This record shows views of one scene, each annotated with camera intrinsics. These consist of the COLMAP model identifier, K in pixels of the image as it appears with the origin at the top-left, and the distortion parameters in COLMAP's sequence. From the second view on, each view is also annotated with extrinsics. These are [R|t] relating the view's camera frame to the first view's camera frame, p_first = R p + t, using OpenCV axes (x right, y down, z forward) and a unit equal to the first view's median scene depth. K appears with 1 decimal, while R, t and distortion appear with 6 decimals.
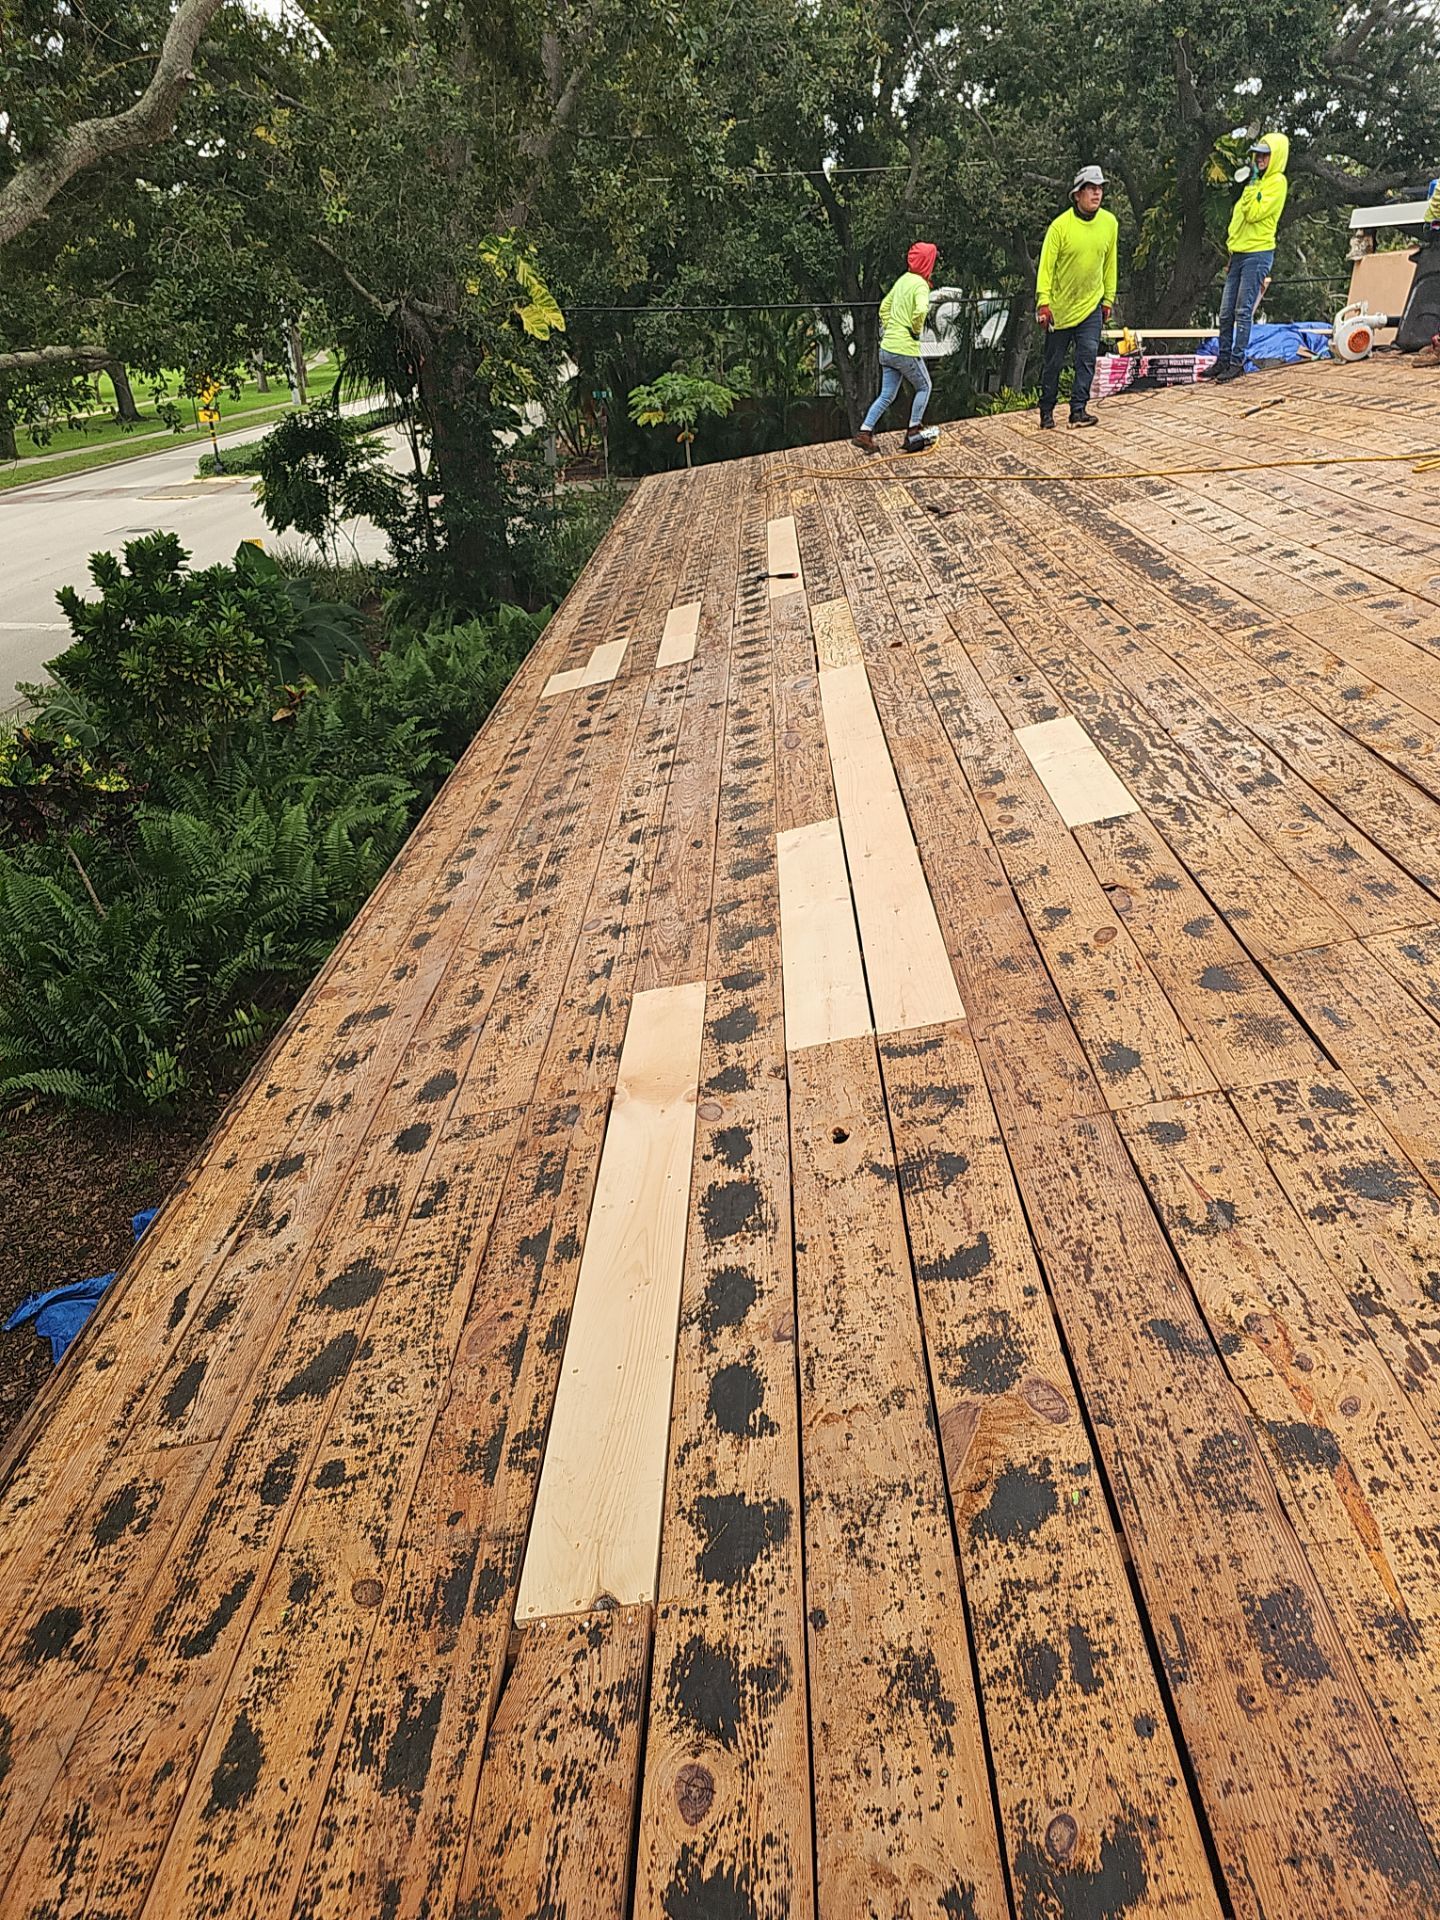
lens RADIAL K [[1276.8, 0, 710.5], [0, 1276.8, 943.4], [0, 0, 1]] dist [0.058980, -0.048887]
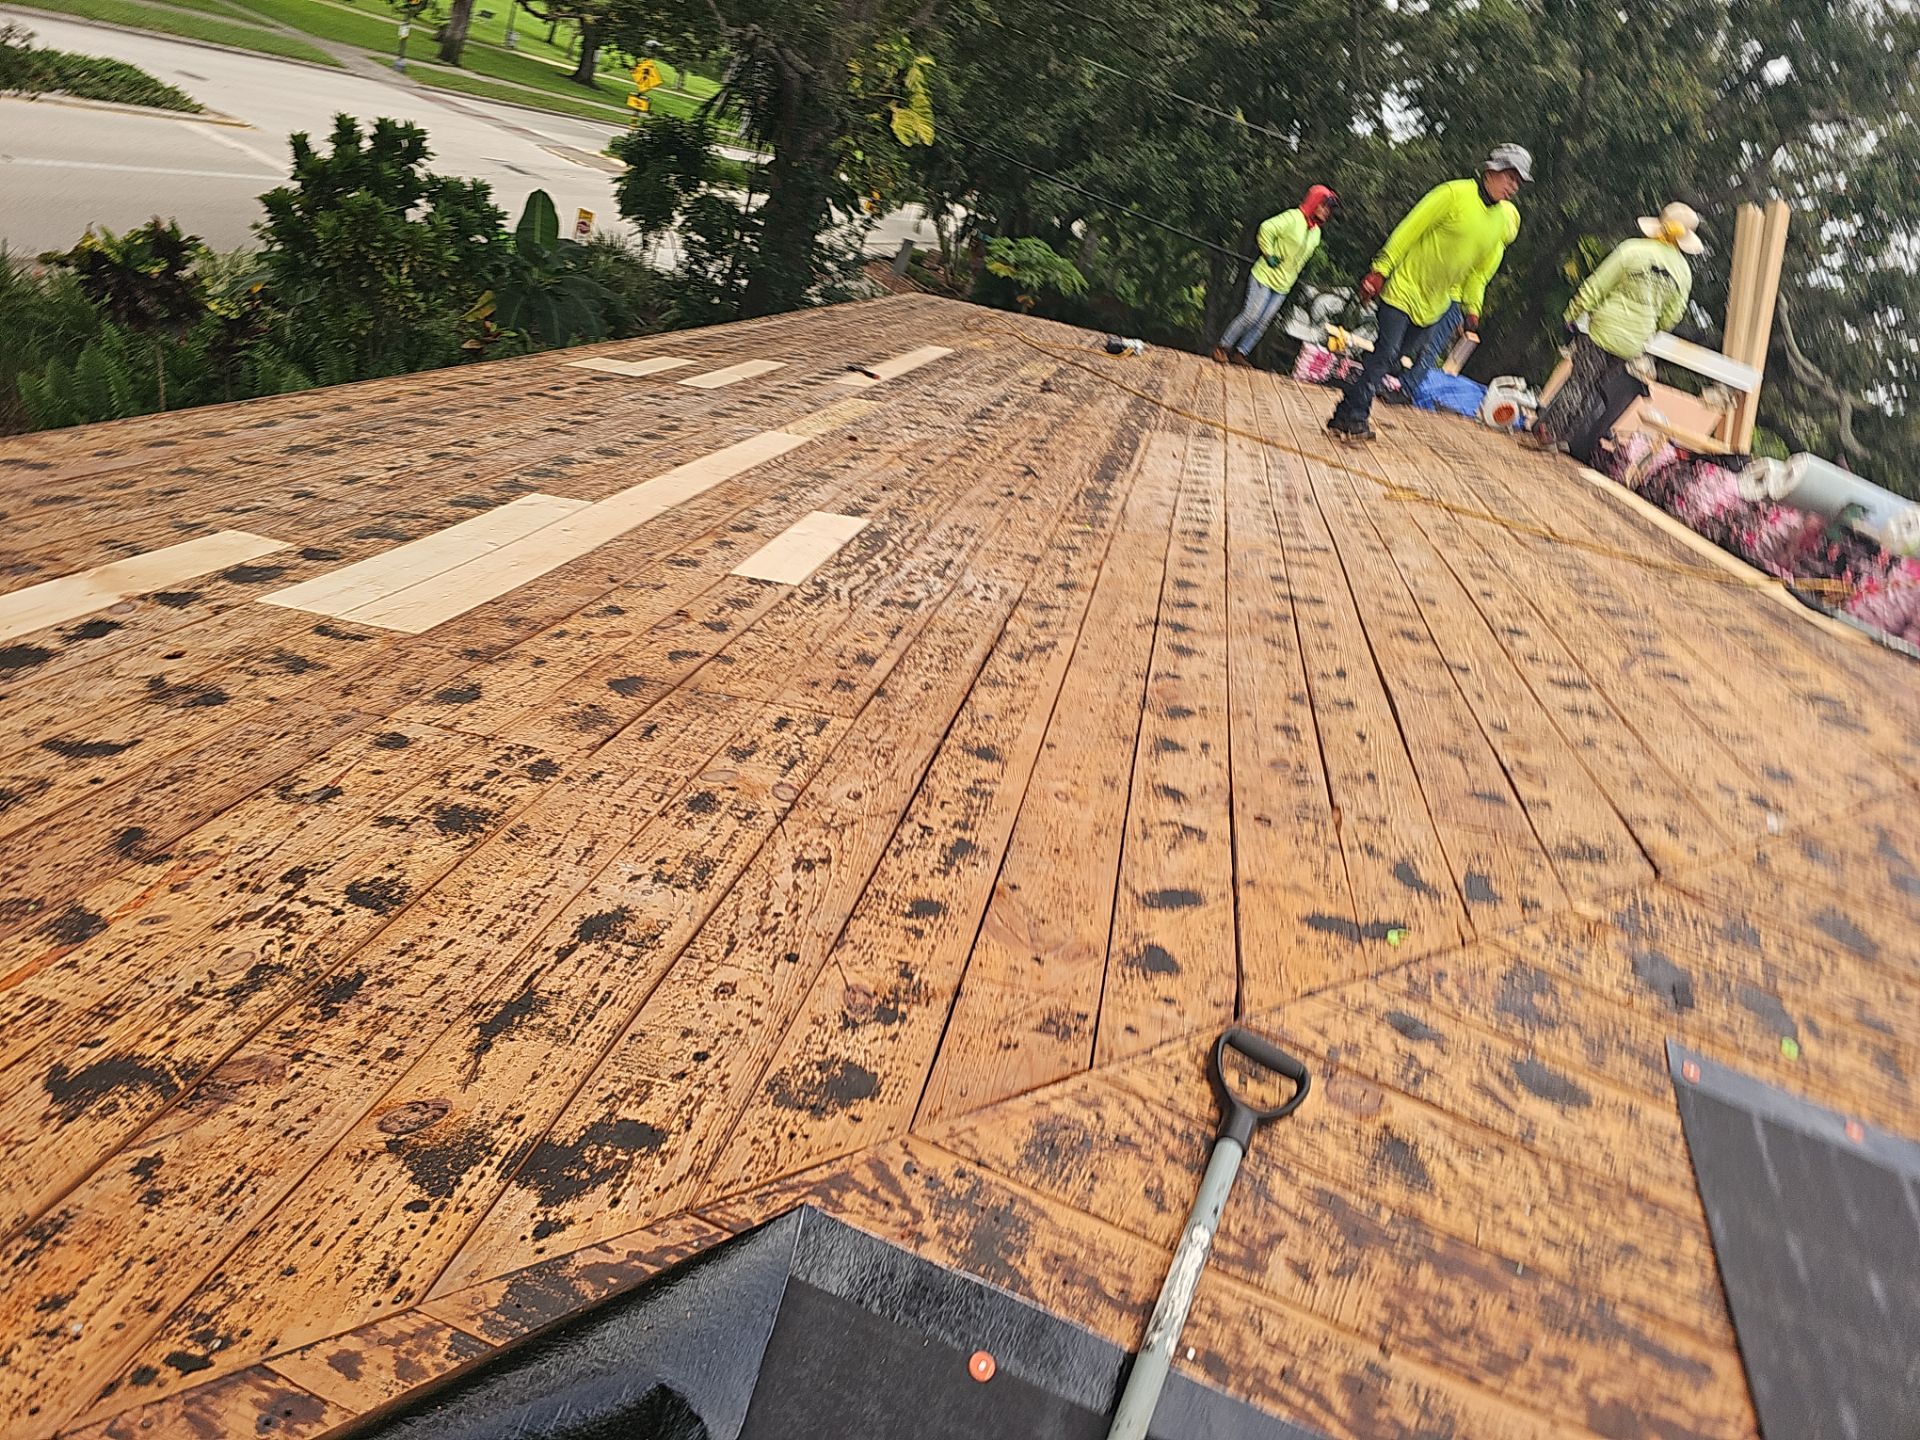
lens RADIAL K [[1276.8, 0, 961.8], [0, 1276.8, 728.9], [0, 0, 1]] dist [0.058980, -0.048887]
pose [[0.913643, 0.406236, 0.015131, 0.462355], [-0.404685, 0.912424, -0.060931, 0.010436], [-0.038558, 0.049546, 0.998027, -0.026662]]
